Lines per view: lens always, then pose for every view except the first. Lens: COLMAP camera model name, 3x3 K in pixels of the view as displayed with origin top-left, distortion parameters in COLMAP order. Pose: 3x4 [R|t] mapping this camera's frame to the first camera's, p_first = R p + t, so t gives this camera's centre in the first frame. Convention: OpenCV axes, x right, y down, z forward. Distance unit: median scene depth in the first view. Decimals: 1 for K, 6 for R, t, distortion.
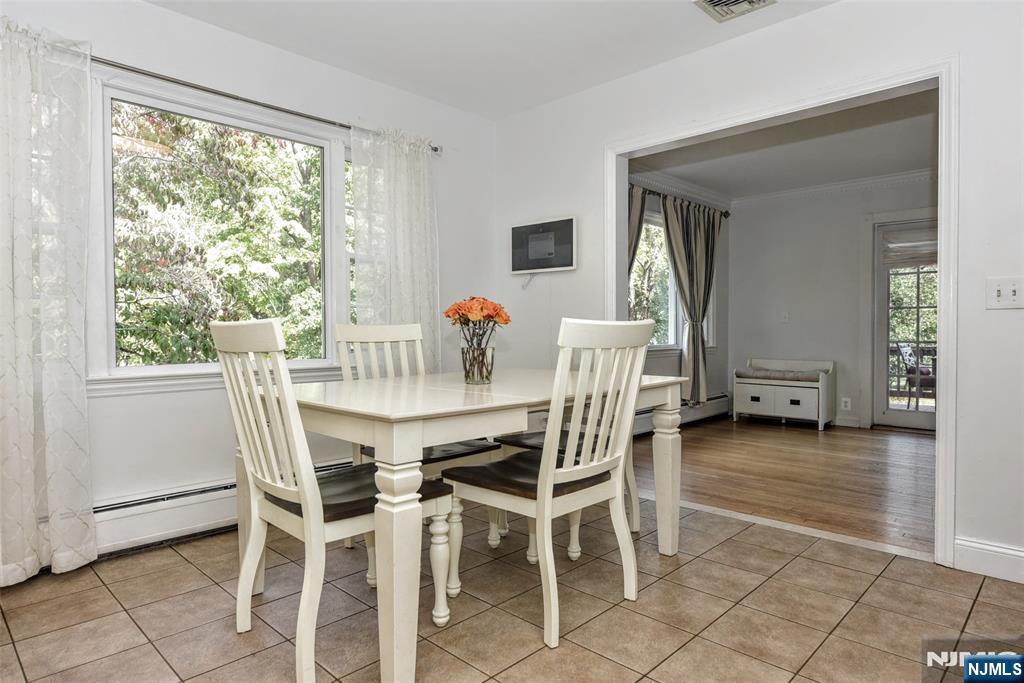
lens RADIAL K [[585.9, 0, 512.0], [0, 585.9, 341.5], [0, 0, 1]] dist [-0.000008, 0.000181]
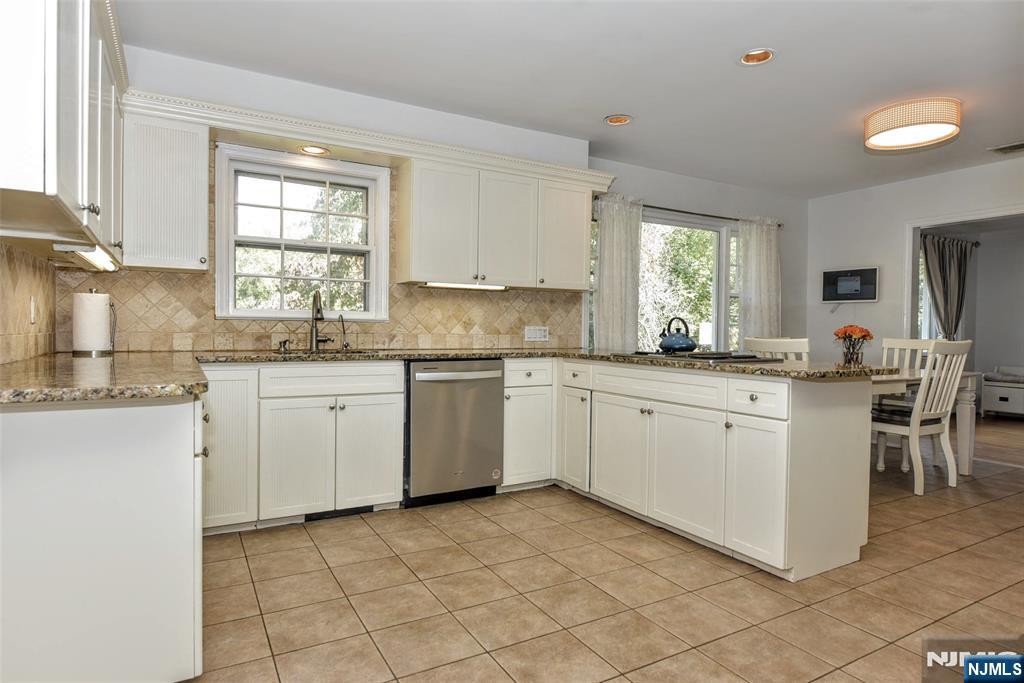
lens RADIAL K [[585.9, 0, 512.0], [0, 585.9, 341.5], [0, 0, 1]] dist [-0.000008, 0.000181]
pose [[0.963452, 0.020718, -0.267079, -0.378682], [-0.020771, 0.999781, 0.002627, -0.003778], [0.267075, 0.003016, 0.963671, -0.681858]]
